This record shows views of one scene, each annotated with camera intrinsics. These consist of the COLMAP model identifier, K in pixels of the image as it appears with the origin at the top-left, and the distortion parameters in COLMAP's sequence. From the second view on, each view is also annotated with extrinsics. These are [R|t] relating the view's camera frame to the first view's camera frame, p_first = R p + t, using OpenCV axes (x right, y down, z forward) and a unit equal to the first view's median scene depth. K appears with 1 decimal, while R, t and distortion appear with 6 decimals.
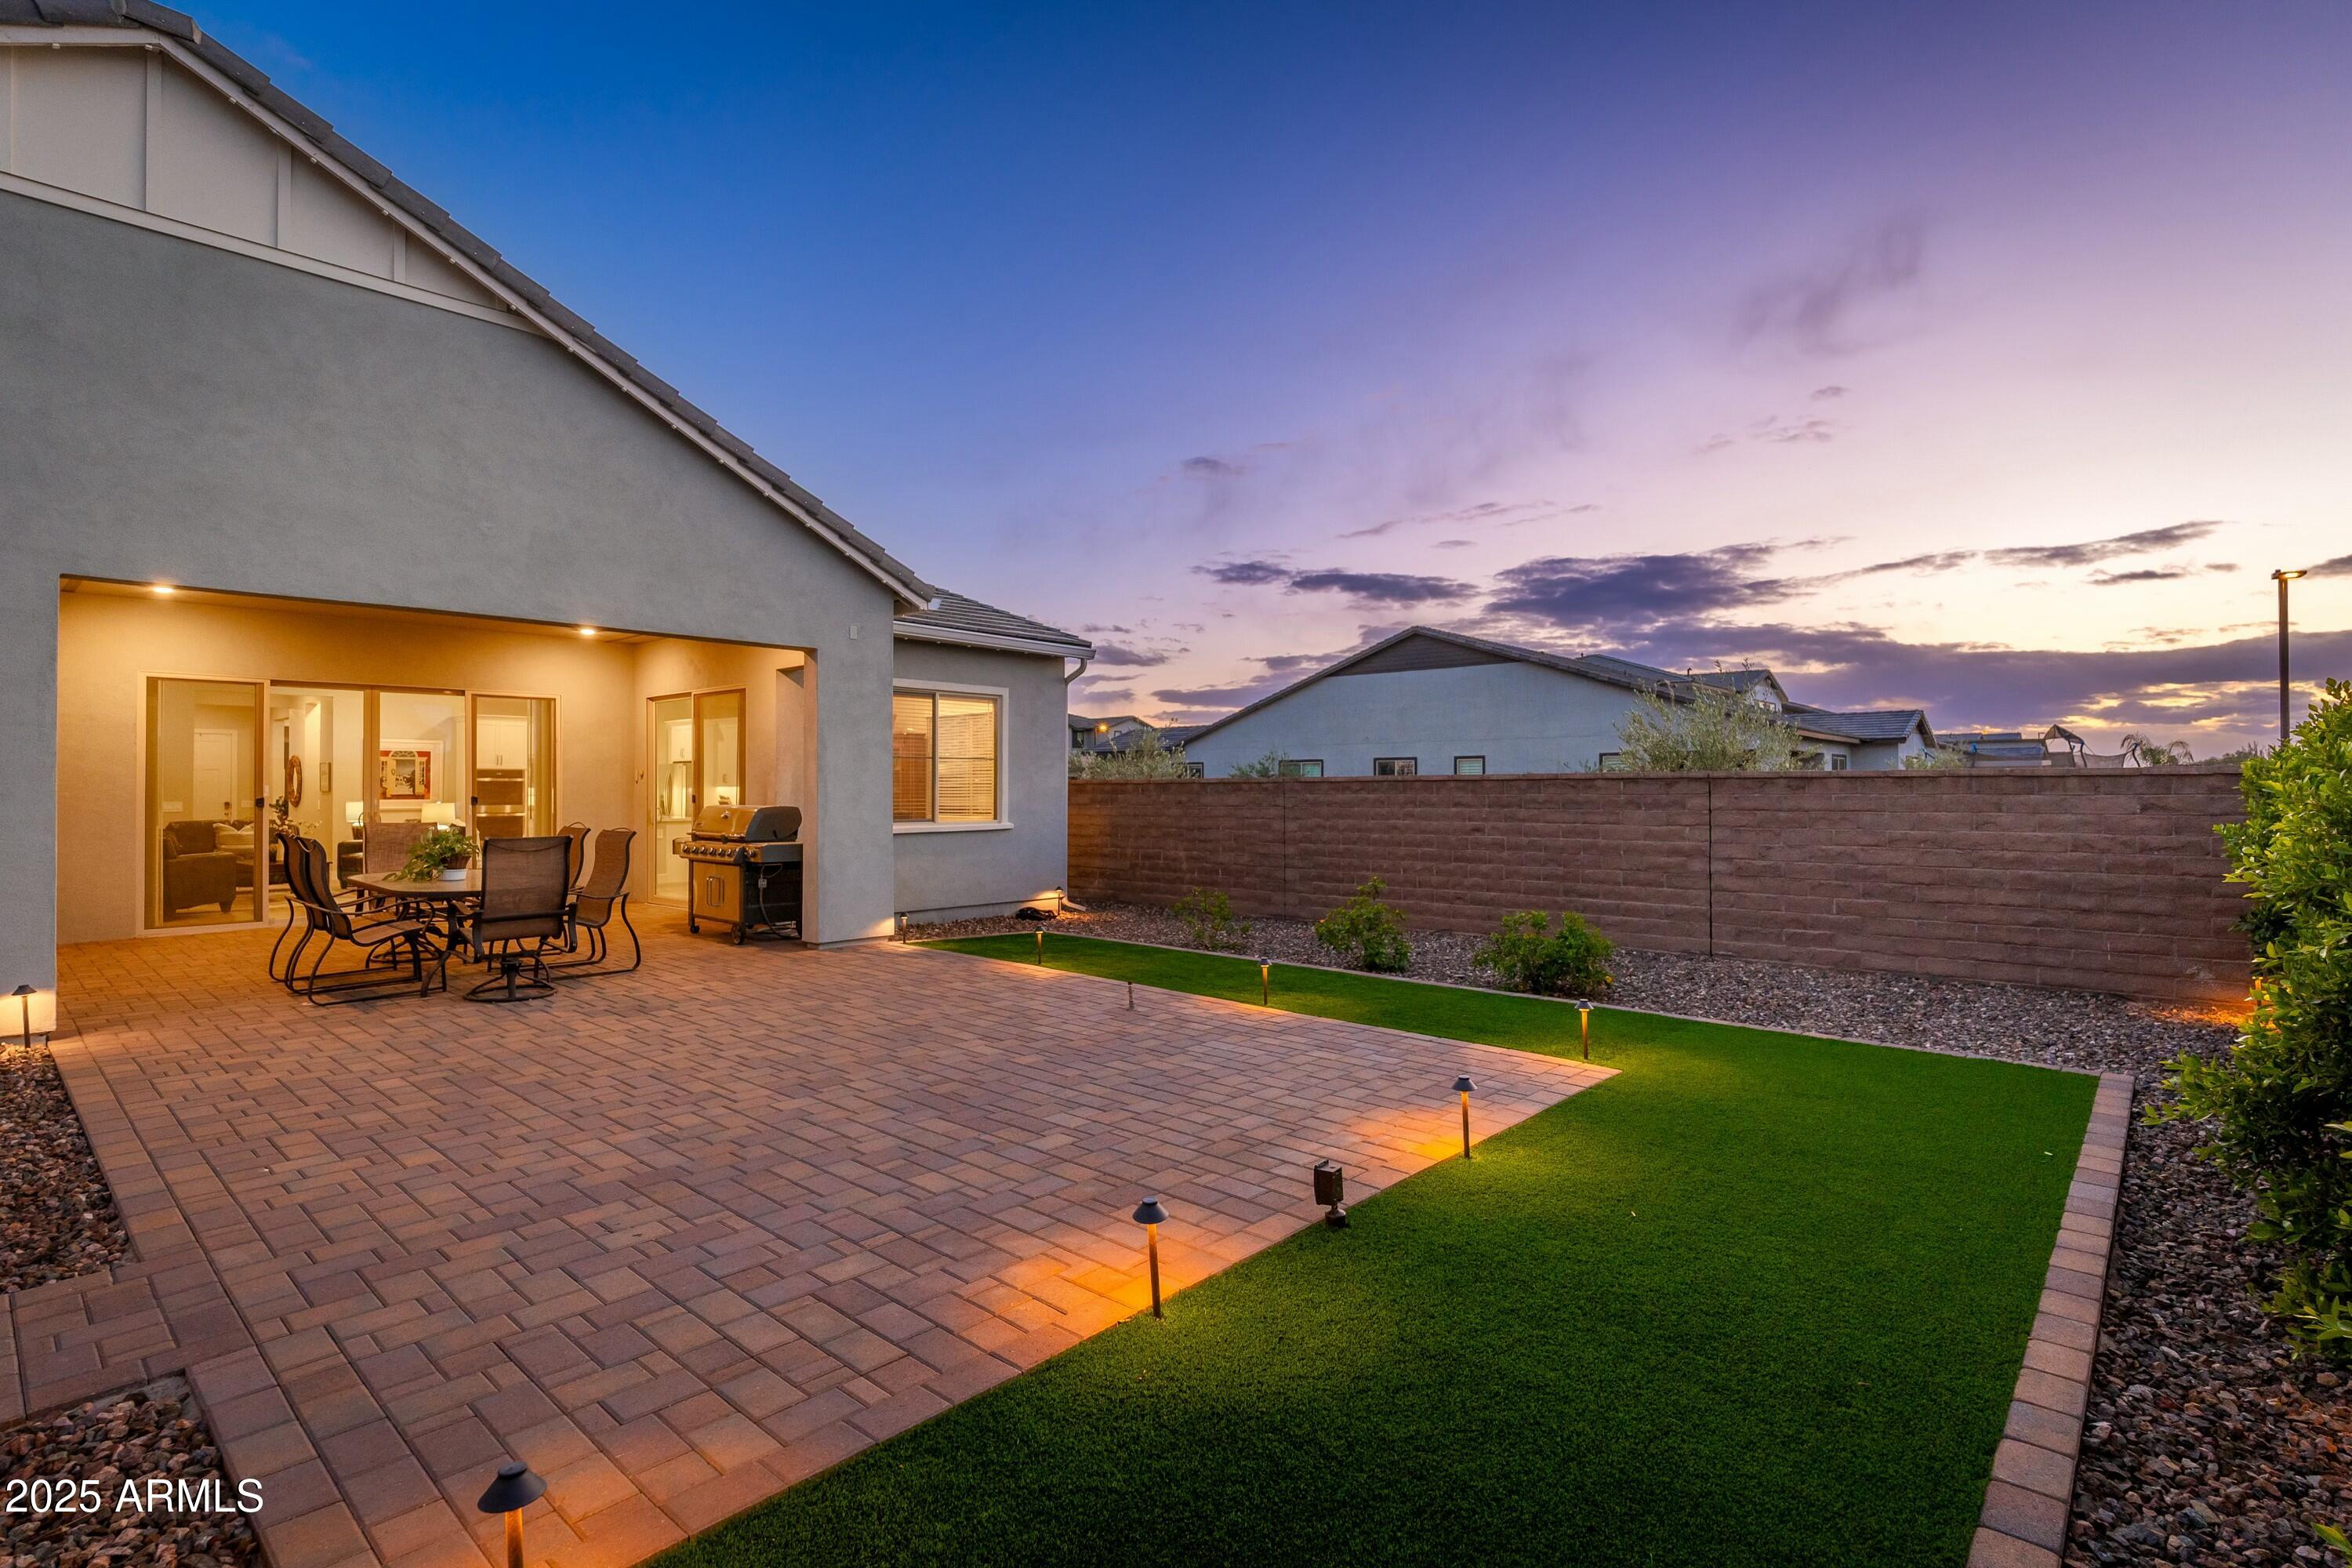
lens RADIAL K [[1123.5, 0, 1174.6], [0, 1123.5, 770.8], [0, 0, 1]] dist [-0.004355, 0.001764]
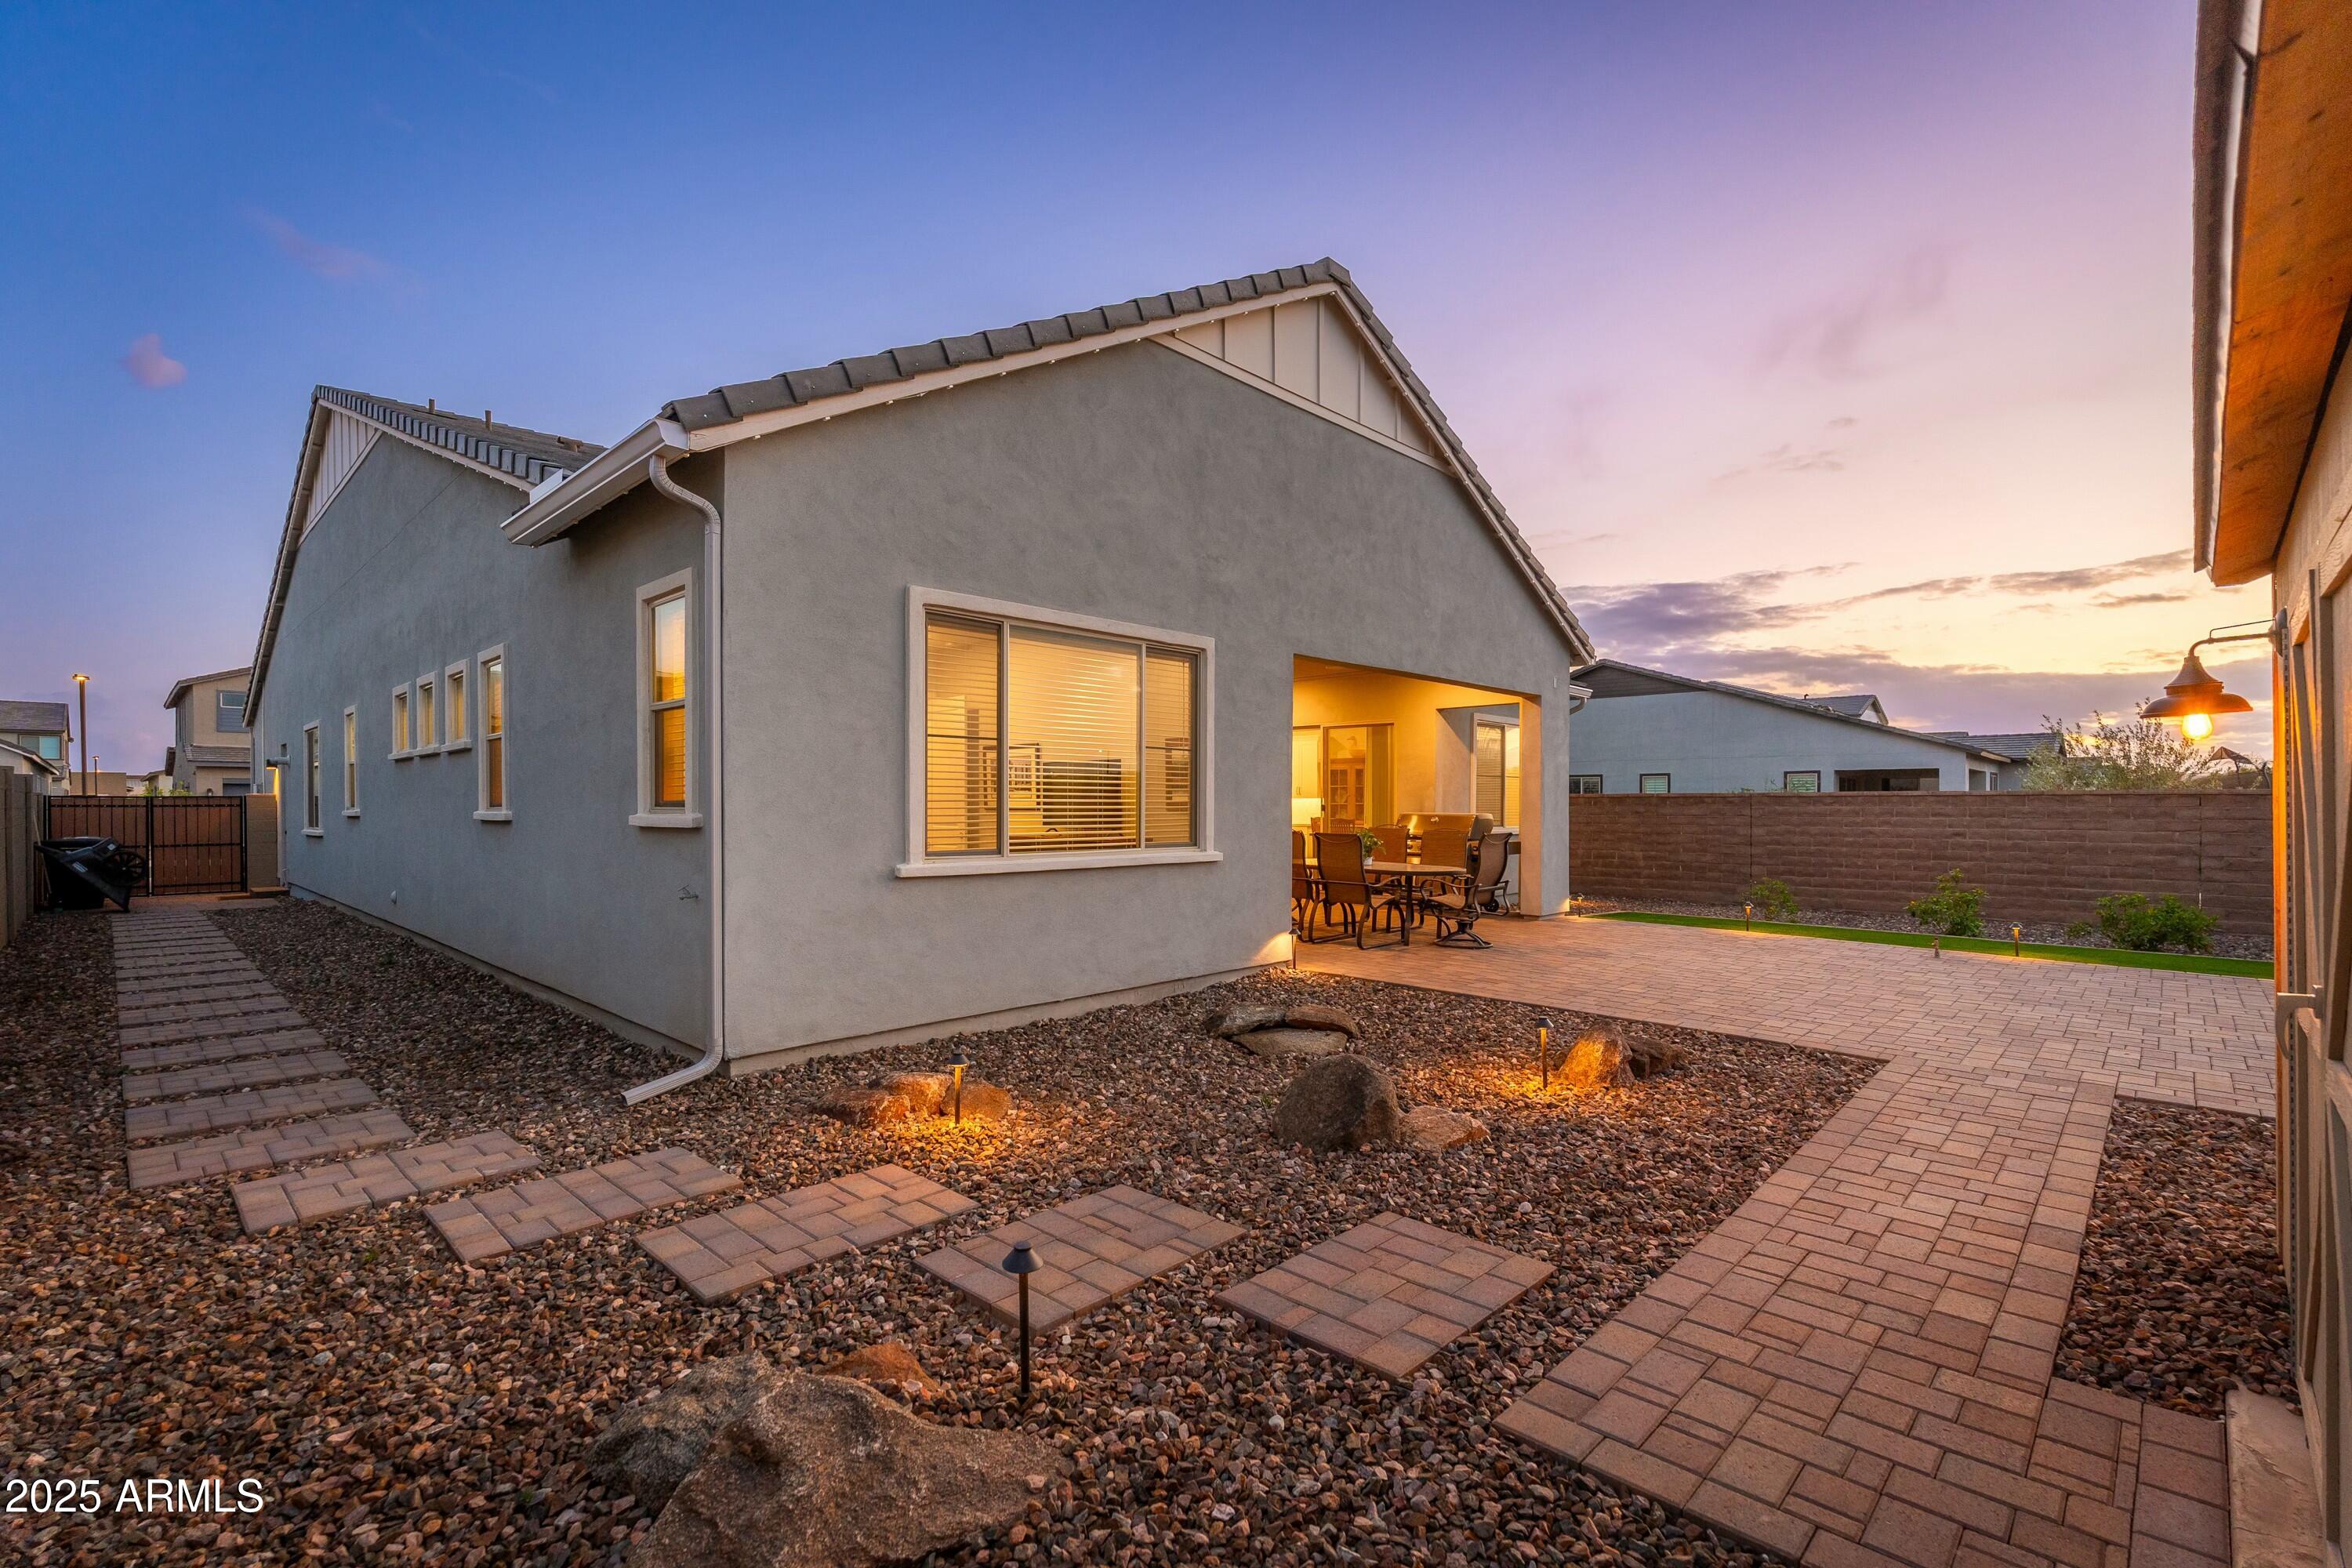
lens RADIAL K [[1042.6, 0, 1168.8], [0, 1042.6, 816.8], [0, 0, 1]] dist [0.000273, 0.000141]
pose [[0.999125, 0.003517, -0.041686, -0.525288], [-0.002298, 0.999569, 0.029262, 0.000263], [0.041771, -0.029141, 0.998702, -0.193274]]
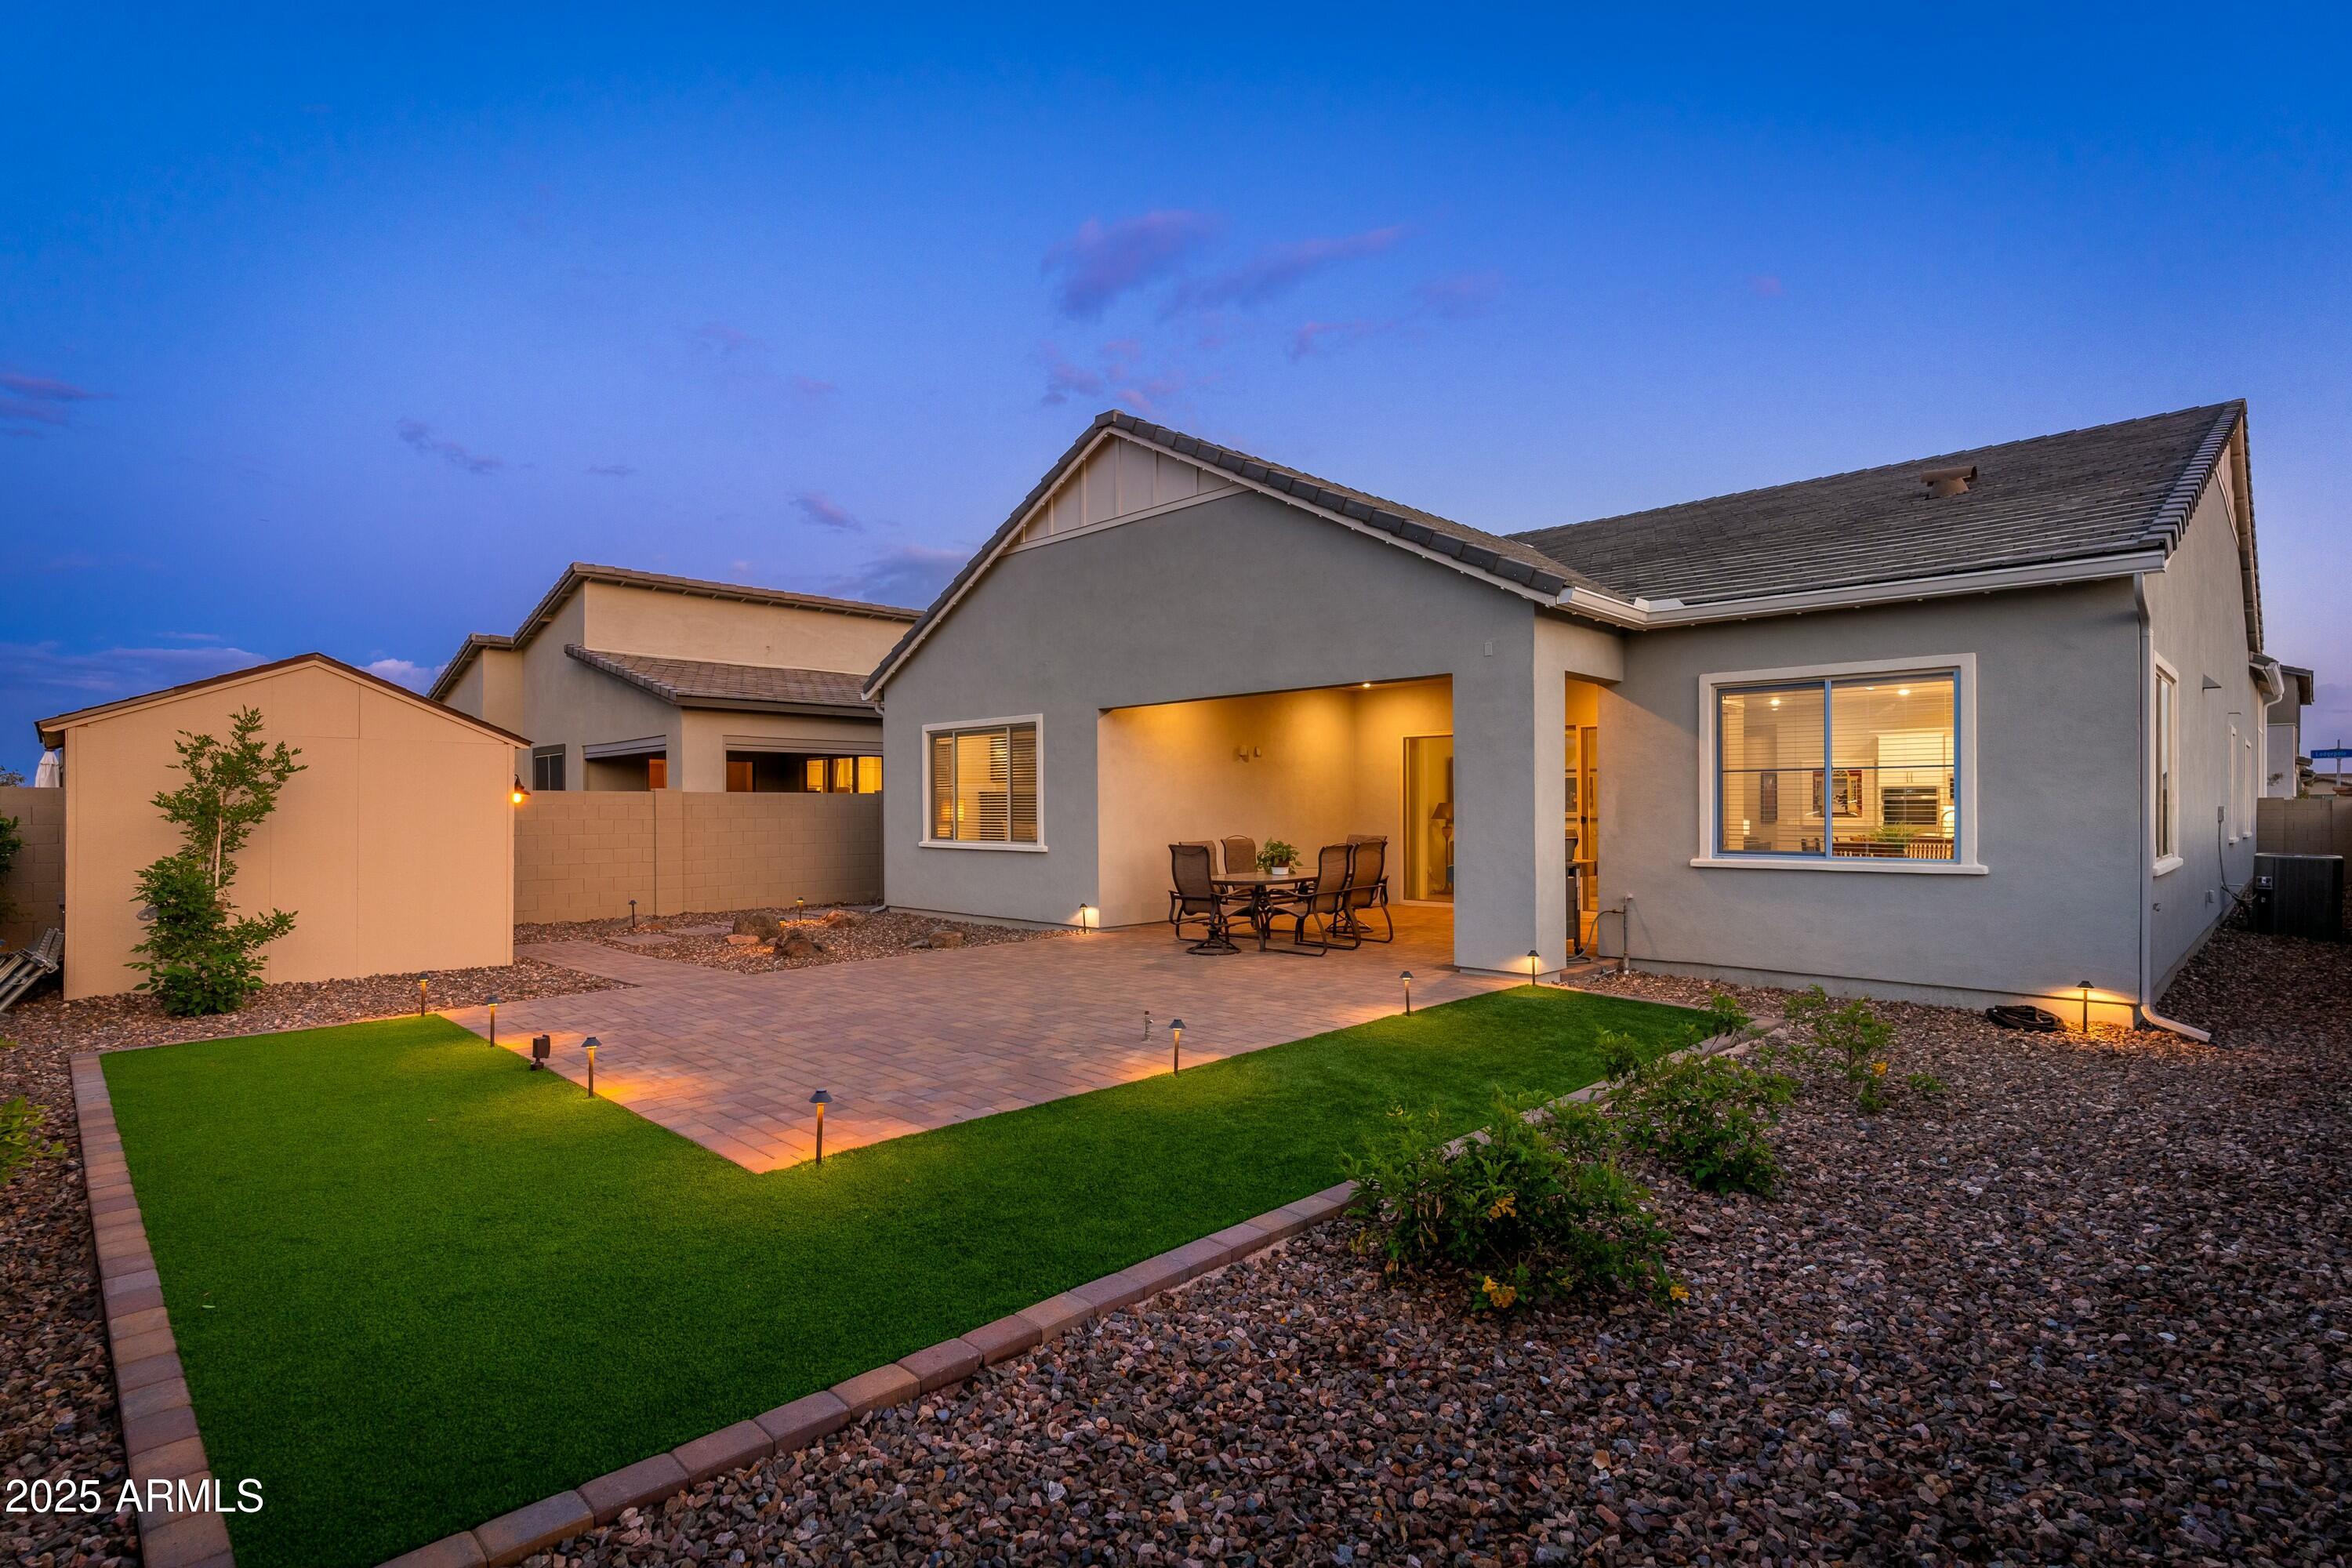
lens RADIAL K [[1123.5, 0, 1164.2], [0, 1123.5, 819.6], [0, 0, 1]] dist [-0.004355, 0.001764]
pose [[-0.054949, 0.011560, -0.998422, 0.520208], [0.021332, 0.999718, 0.010401, 0.004595], [0.998261, -0.020726, -0.055180, 0.588931]]
